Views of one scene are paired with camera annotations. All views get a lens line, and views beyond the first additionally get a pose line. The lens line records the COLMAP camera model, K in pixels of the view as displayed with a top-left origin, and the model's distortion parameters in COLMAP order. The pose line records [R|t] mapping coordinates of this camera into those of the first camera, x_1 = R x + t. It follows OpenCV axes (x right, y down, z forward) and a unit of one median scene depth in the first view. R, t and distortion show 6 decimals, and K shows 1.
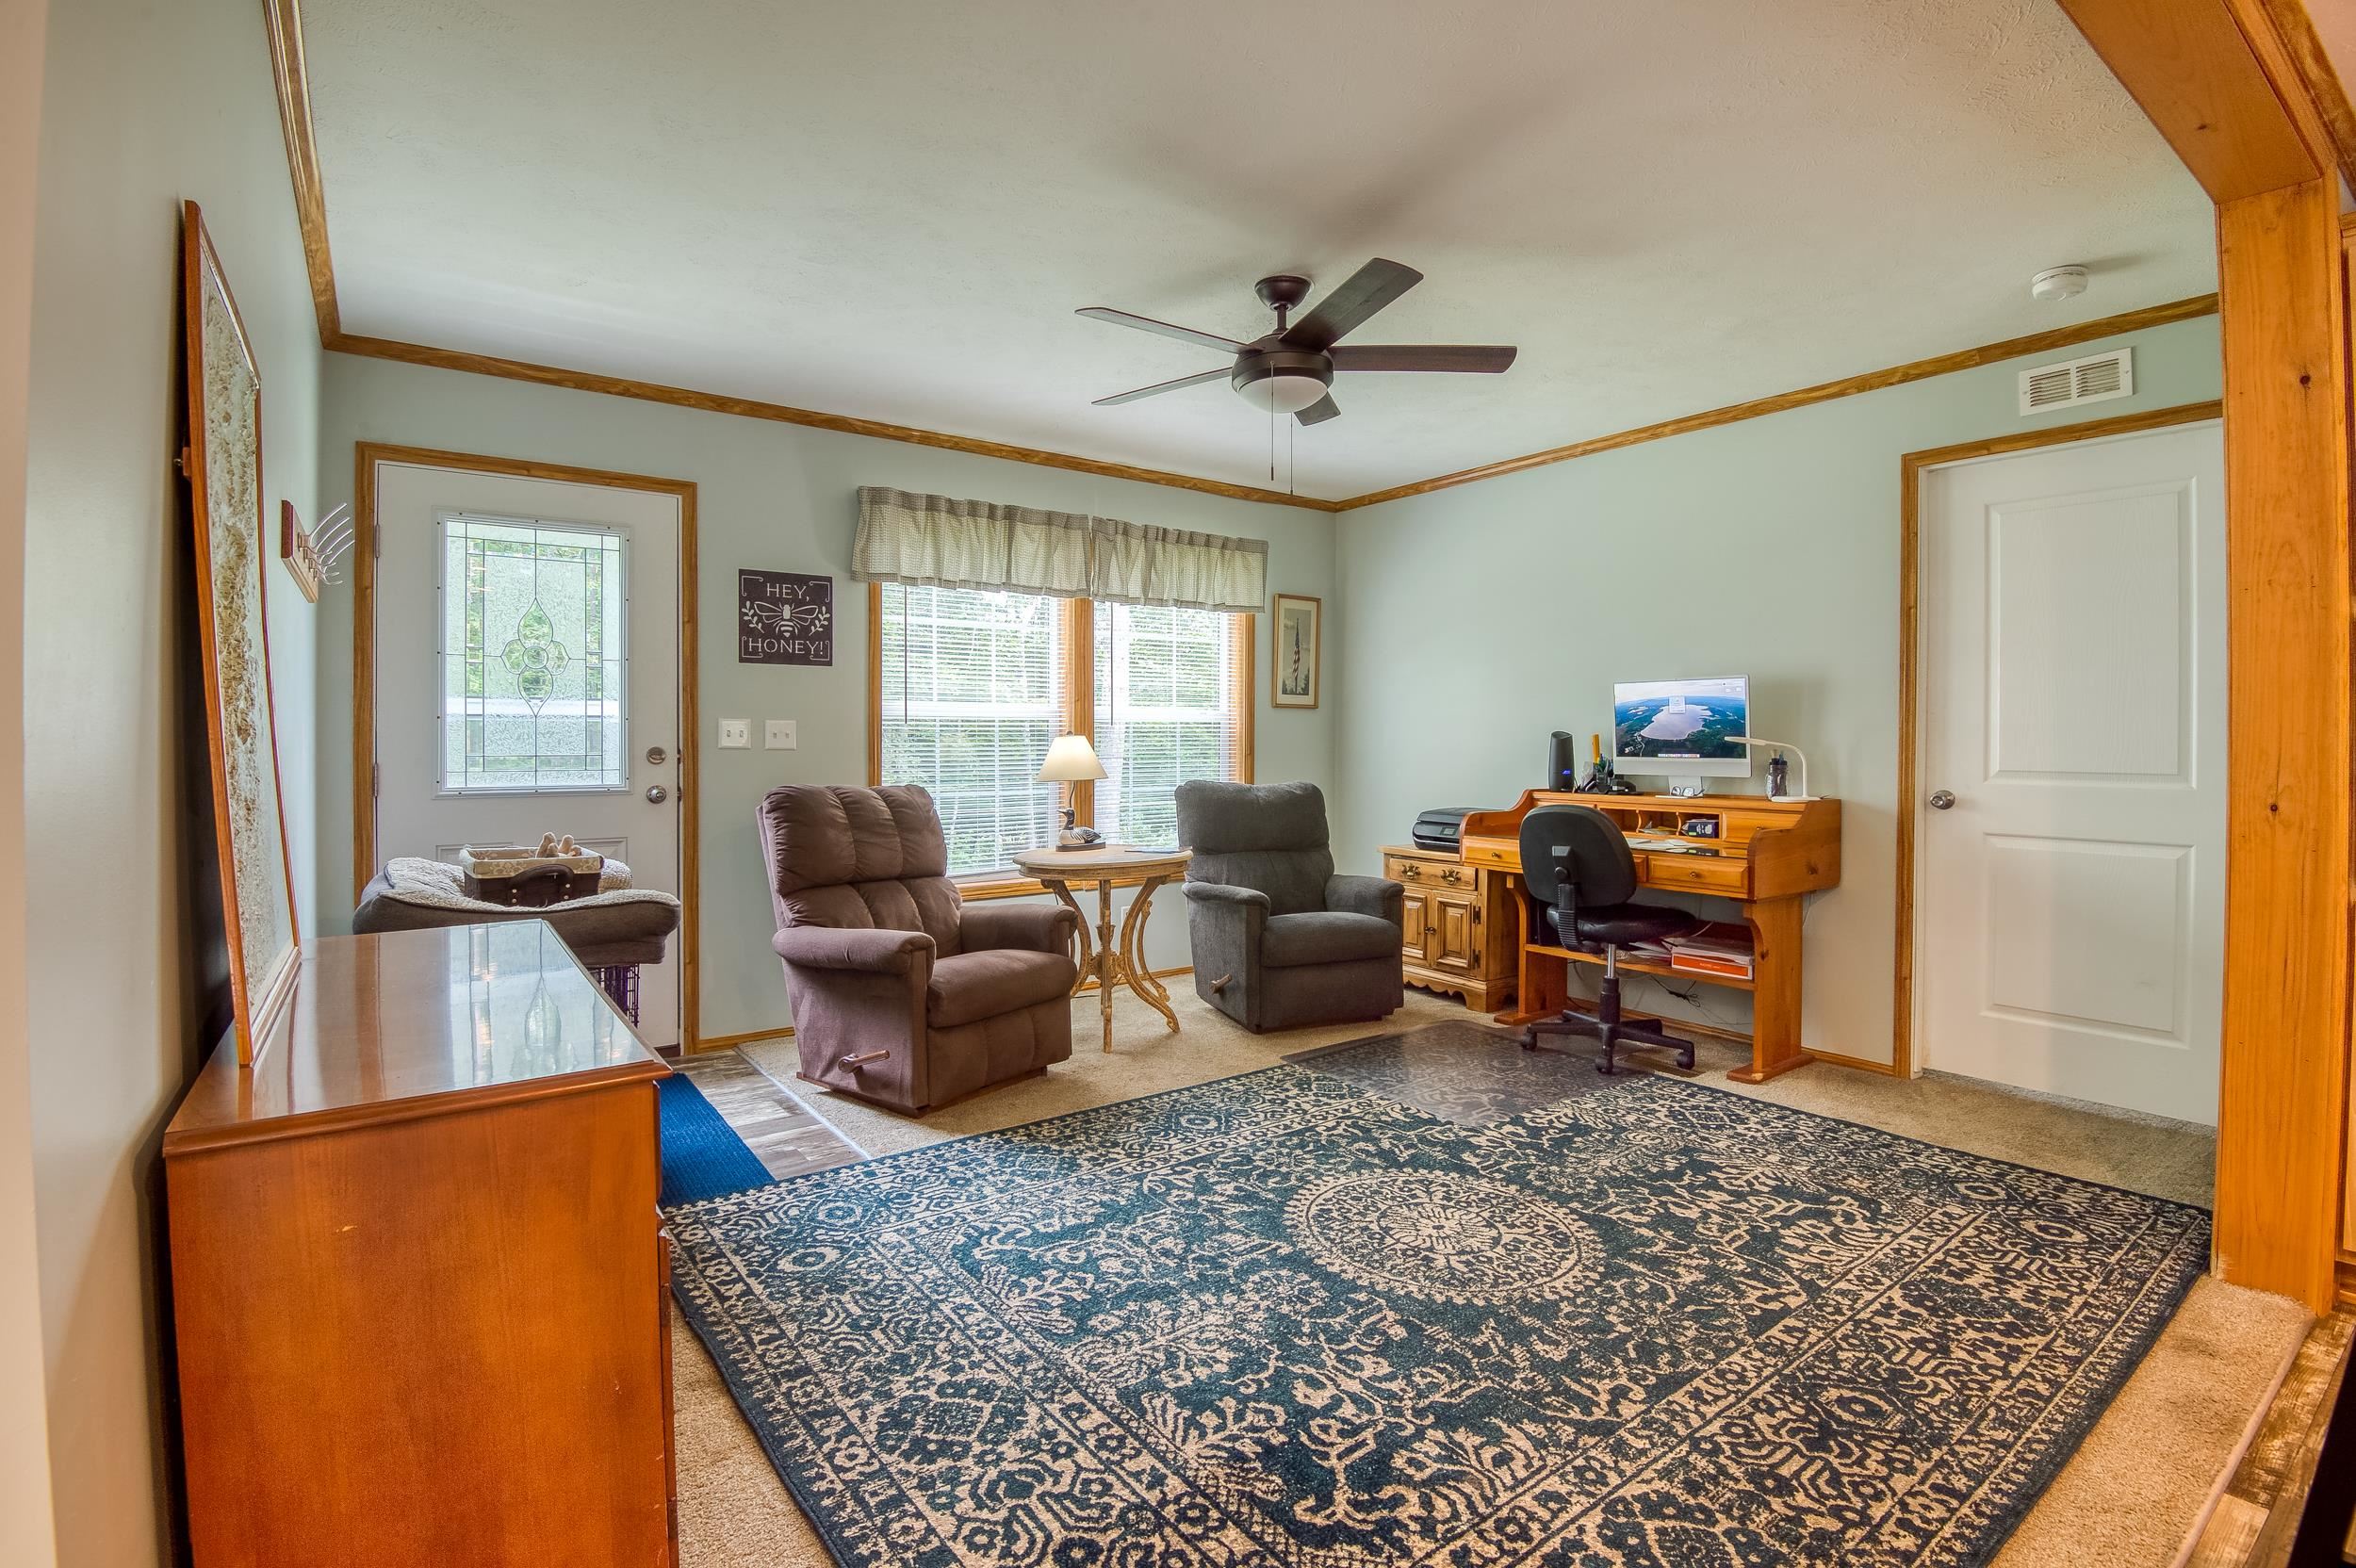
lens RADIAL K [[1073.8, 0, 1230.6], [0, 1073.8, 761.3], [0, 0, 1]] dist [-0.052855, -0.000572]
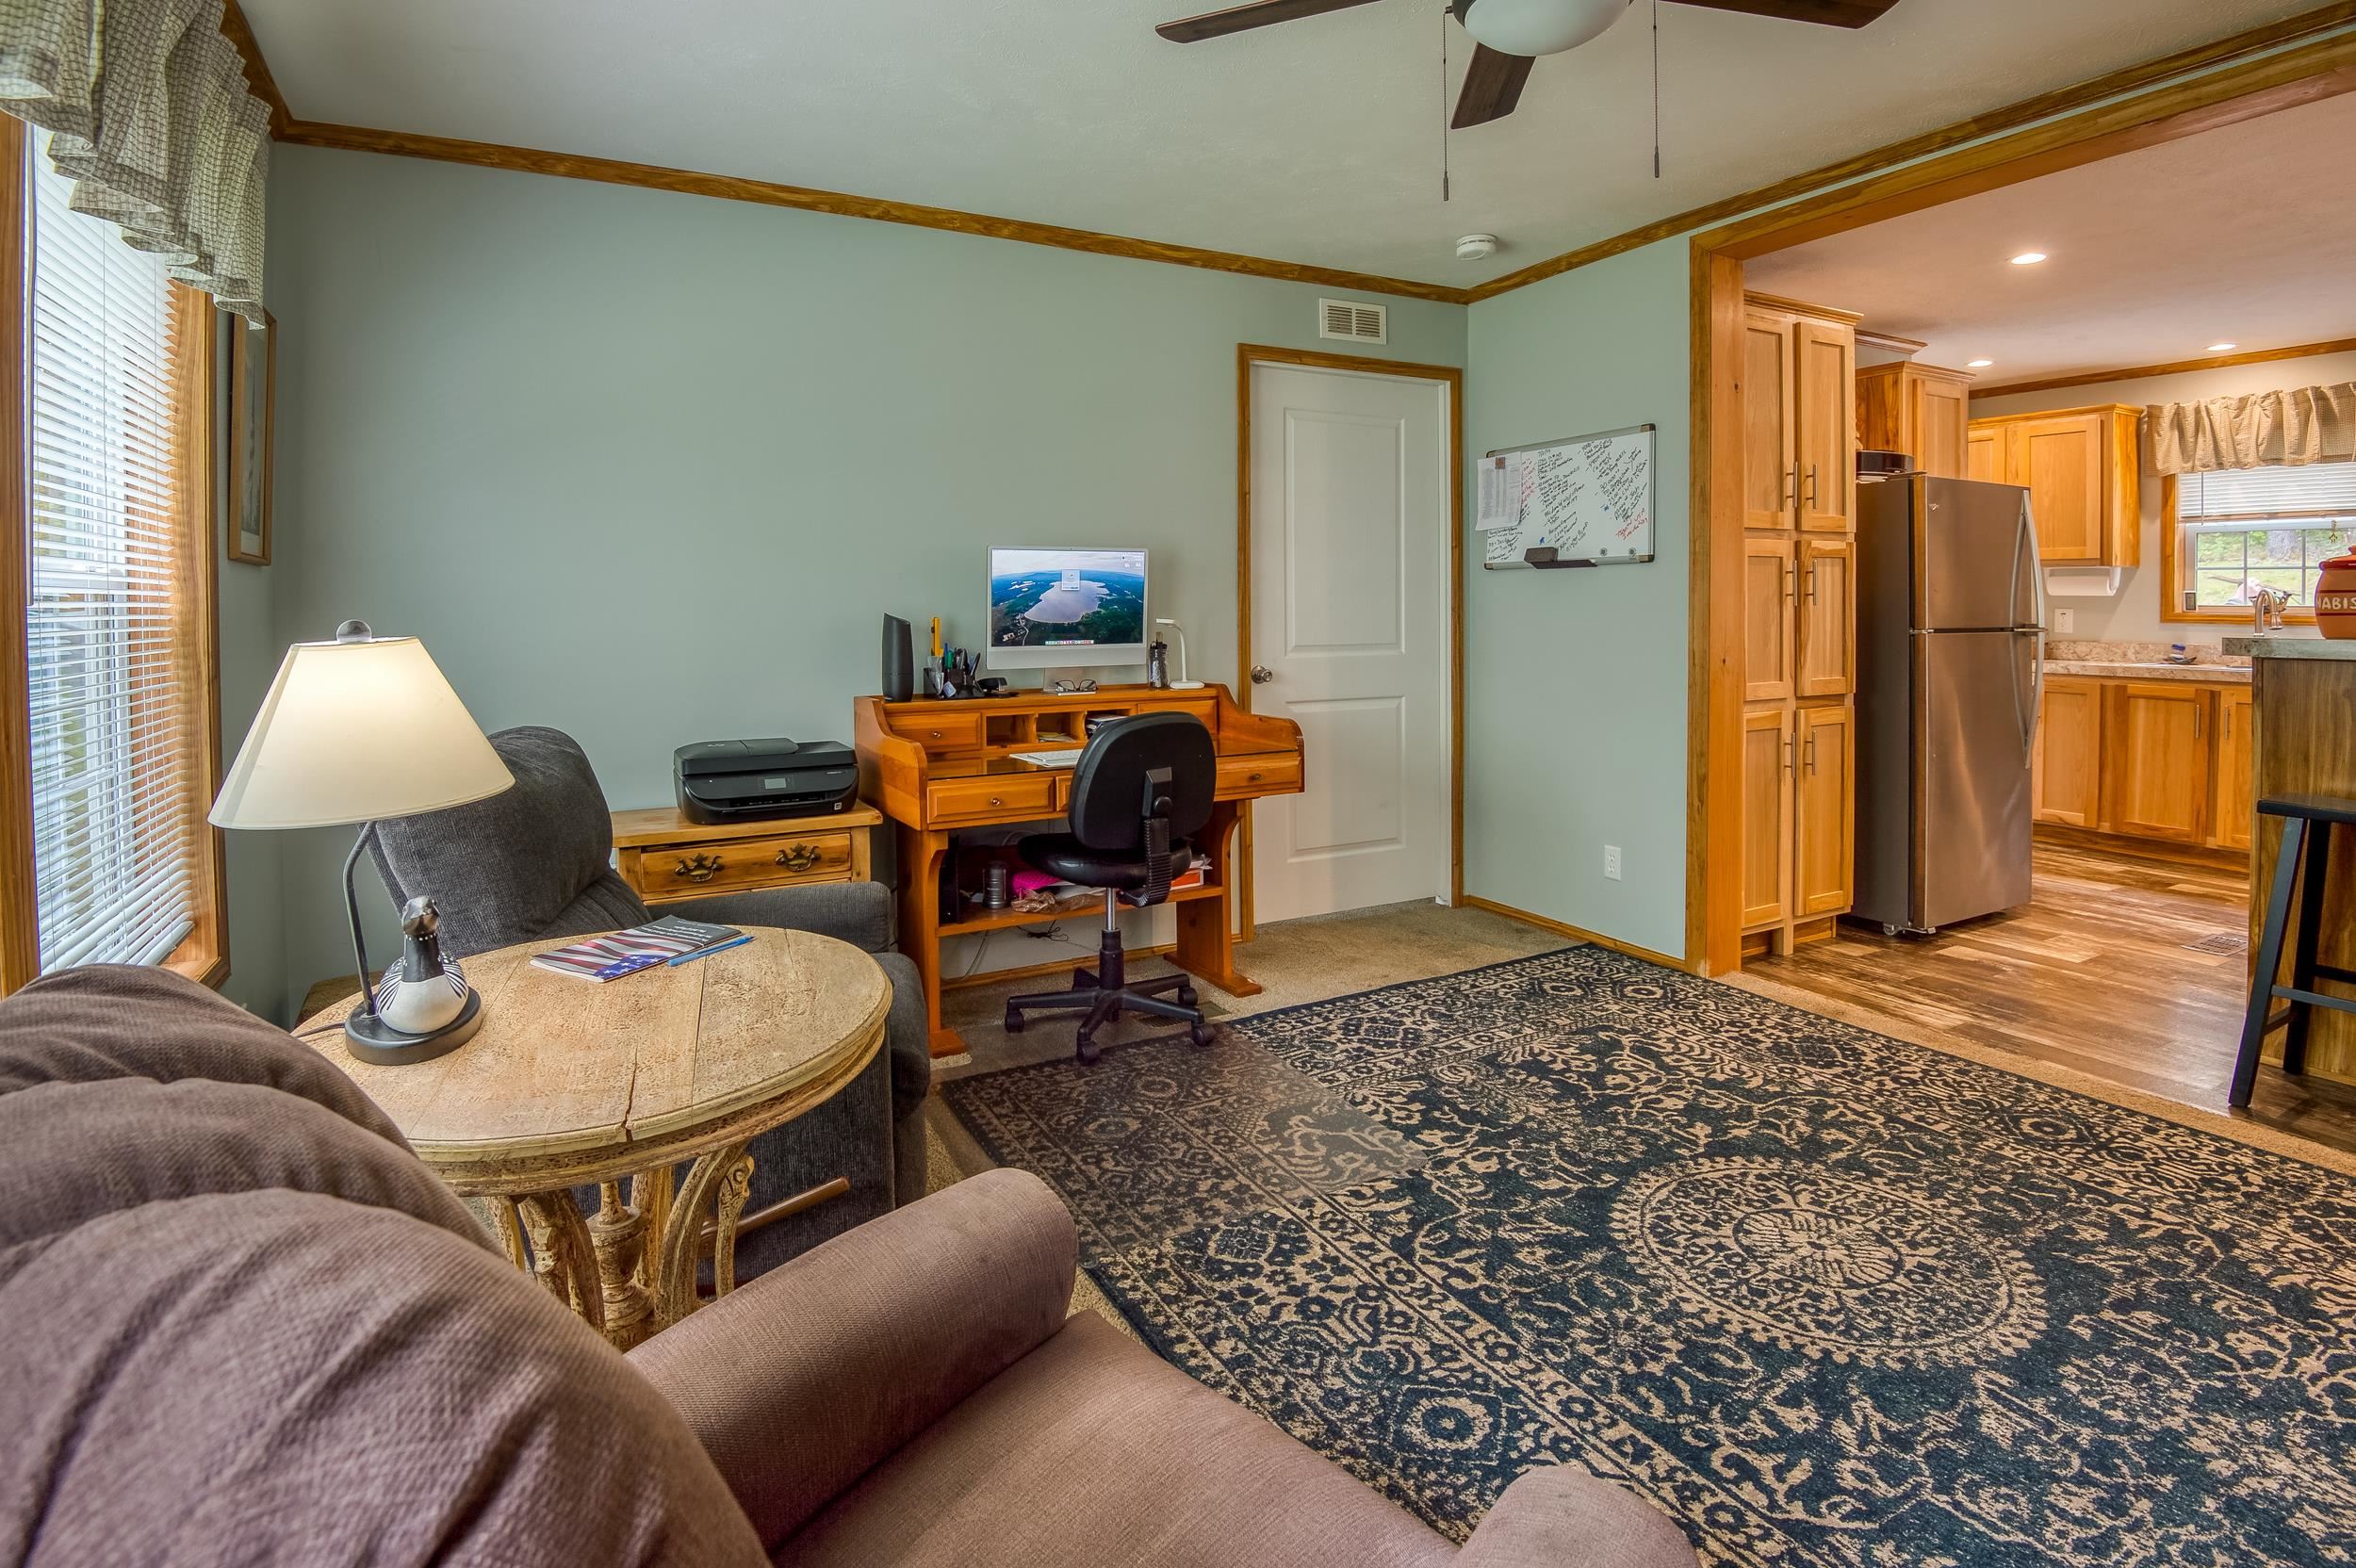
lens RADIAL K [[1091.5, 0, 1171.5], [0, 1091.5, 648.4], [0, 0, 1]] dist [-0.038290, -0.000663]
pose [[0.207108, -0.043502, 0.977350, -0.501819], [0.023912, 0.998938, 0.039395, -0.041496], [-0.978026, 0.015212, 0.207928, 0.974135]]
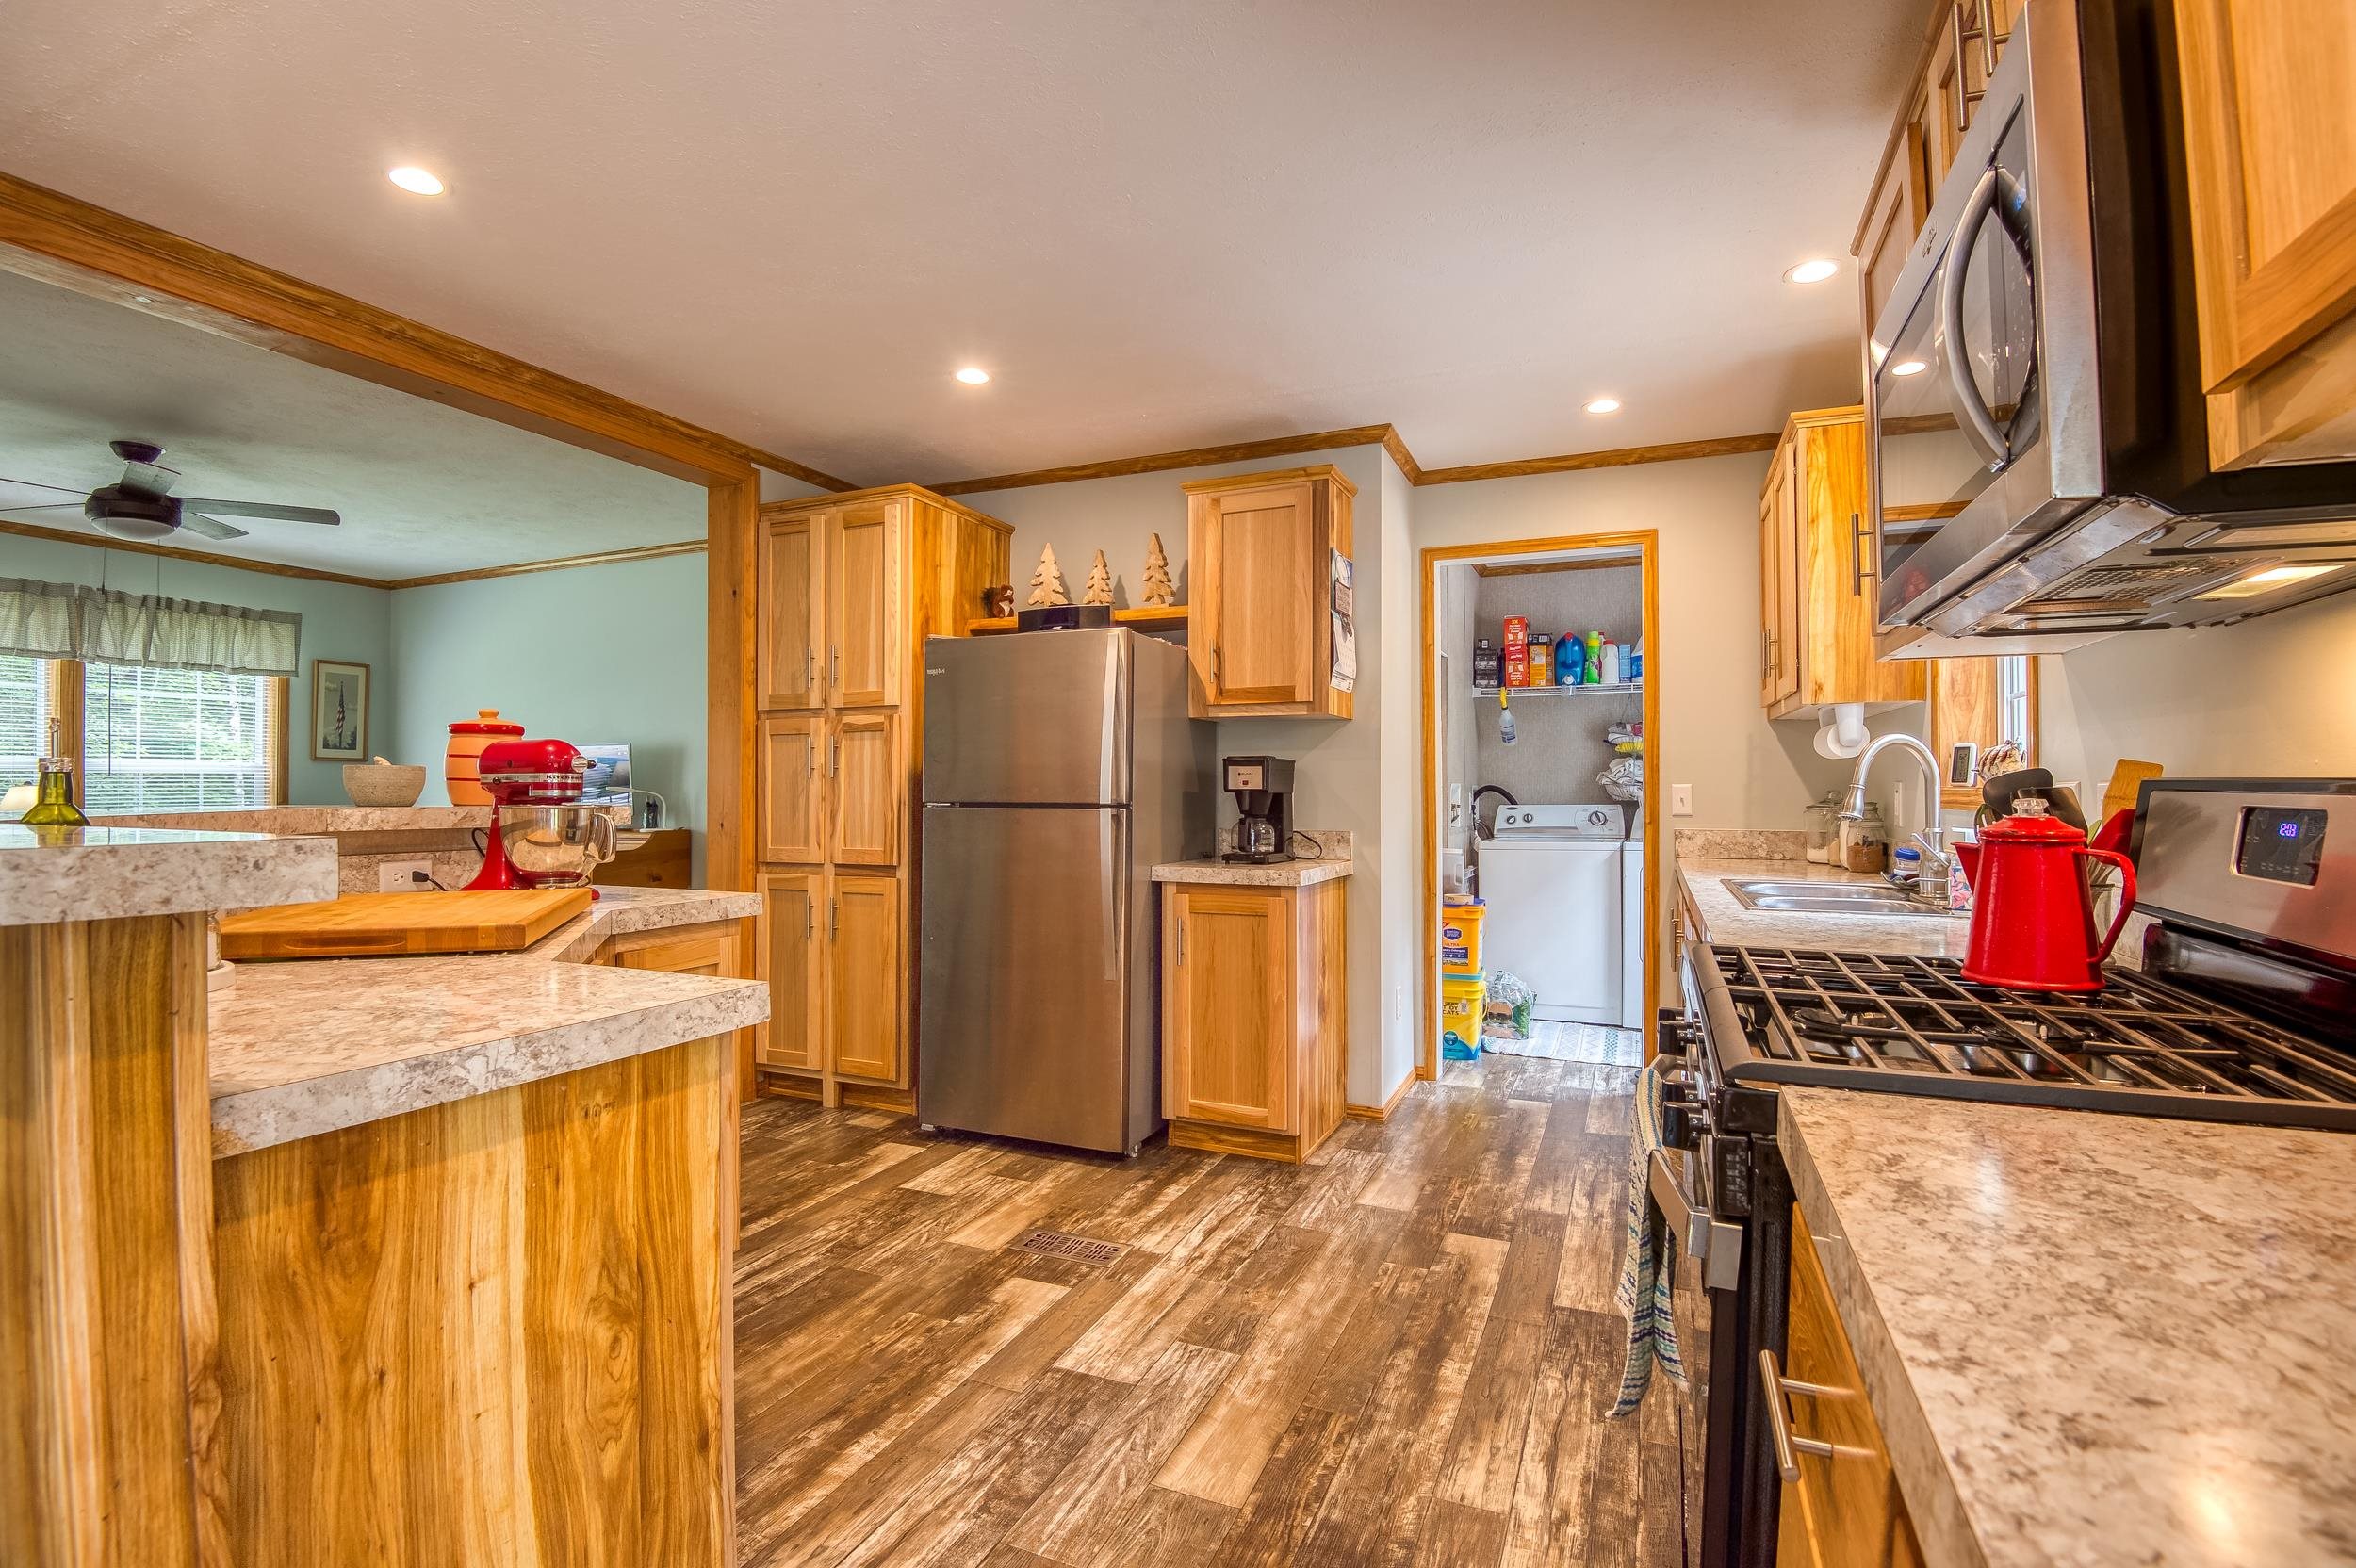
lens RADIAL K [[1090.0, 0, 1195.3], [0, 1090.0, 790.9], [0, 0, 1]] dist [0.001580, -0.019616]
pose [[0.881062, -0.003454, 0.472987, 0.492982], [0.011262, 0.999843, -0.013678, 0.011748], [-0.472866, 0.017378, 0.880963, -0.669962]]
